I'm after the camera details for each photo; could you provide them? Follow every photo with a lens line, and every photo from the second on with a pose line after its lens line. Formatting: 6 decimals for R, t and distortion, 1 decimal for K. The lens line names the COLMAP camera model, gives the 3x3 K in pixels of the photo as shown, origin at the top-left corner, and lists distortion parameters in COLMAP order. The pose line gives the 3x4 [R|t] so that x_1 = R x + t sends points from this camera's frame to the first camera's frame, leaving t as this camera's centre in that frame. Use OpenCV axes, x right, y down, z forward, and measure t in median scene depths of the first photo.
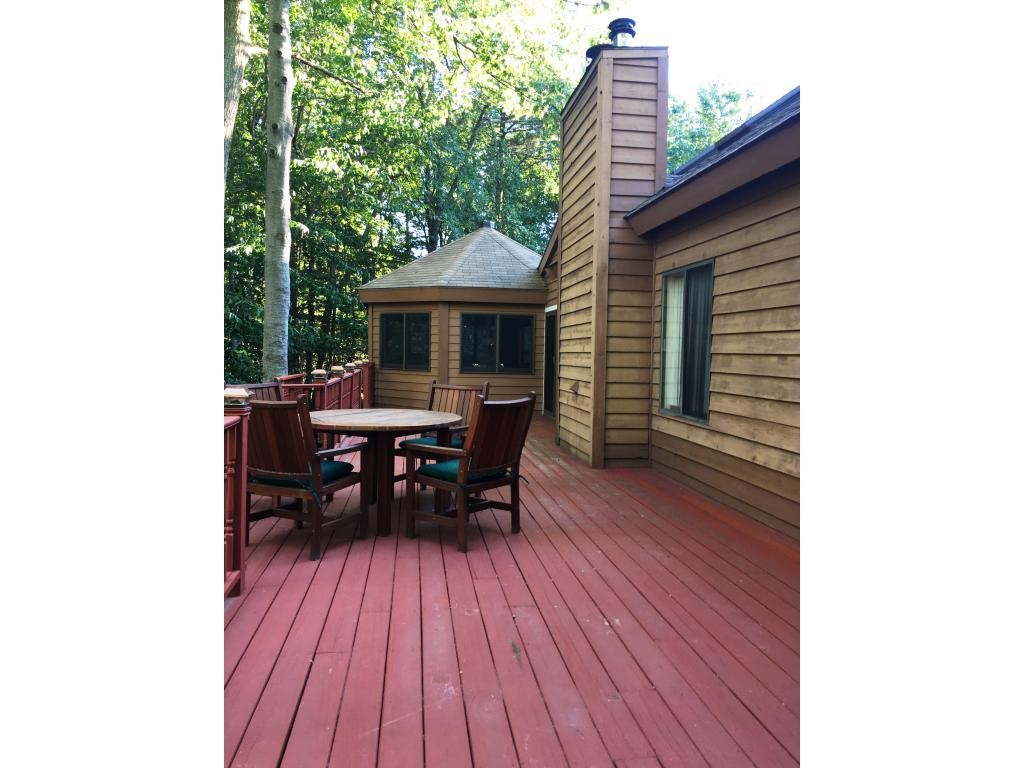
lens RADIAL K [[655.1, 0, 512.0], [0, 655.1, 384.0], [0, 0, 1]] dist [0.041002, -0.000151]
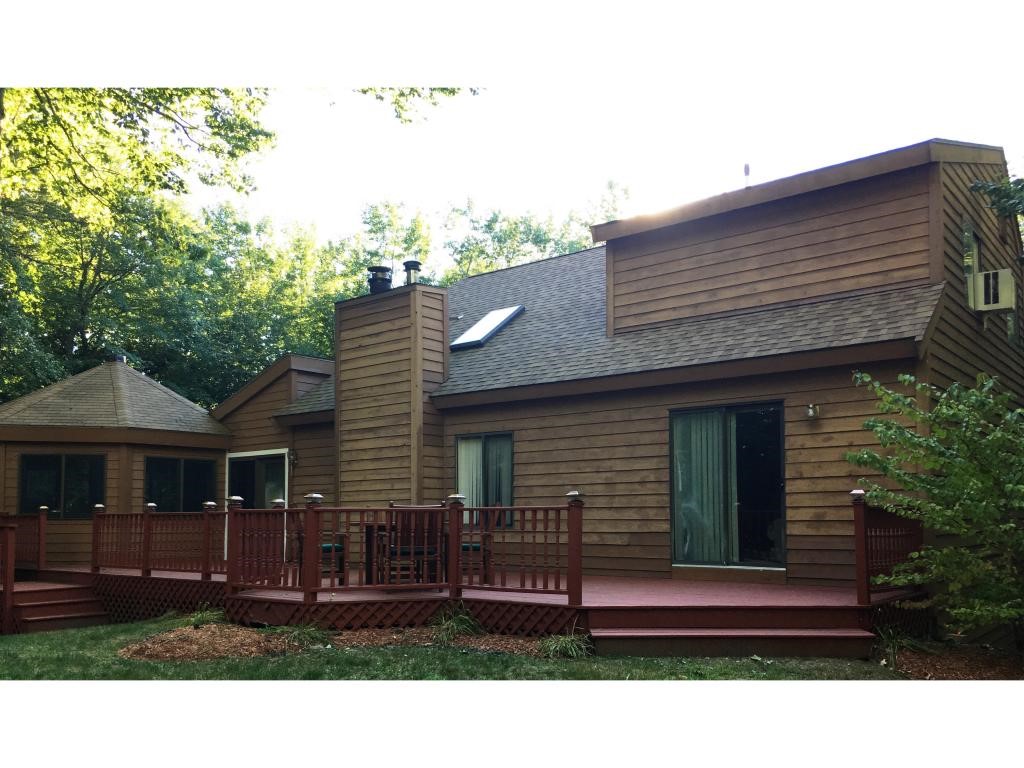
lens RADIAL K [[868.4, 0, 511.4], [0, 868.4, 422.2], [0, 0, 1]] dist [0.069292, -0.001010]
pose [[0.730189, 0.056240, 0.680927, -0.553698], [0.050154, 0.989506, -0.135509, 0.041397], [-0.681402, 0.133099, 0.719705, -0.277823]]
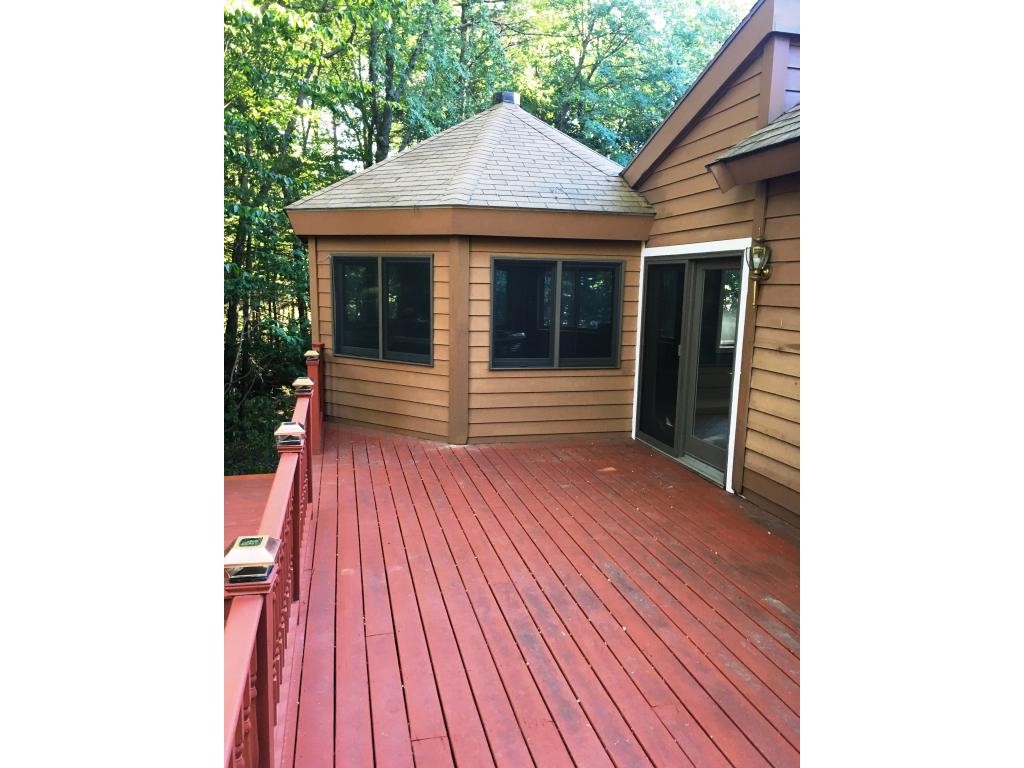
lens RADIAL K [[655.1, 0, 512.0], [0, 655.1, 384.0], [0, 0, 1]] dist [0.041002, -0.000151]
pose [[0.994411, -0.017232, 0.104165, -0.117611], [0.005686, 0.993900, 0.110143, -0.064945], [-0.105427, -0.108935, 0.988442, 0.460103]]
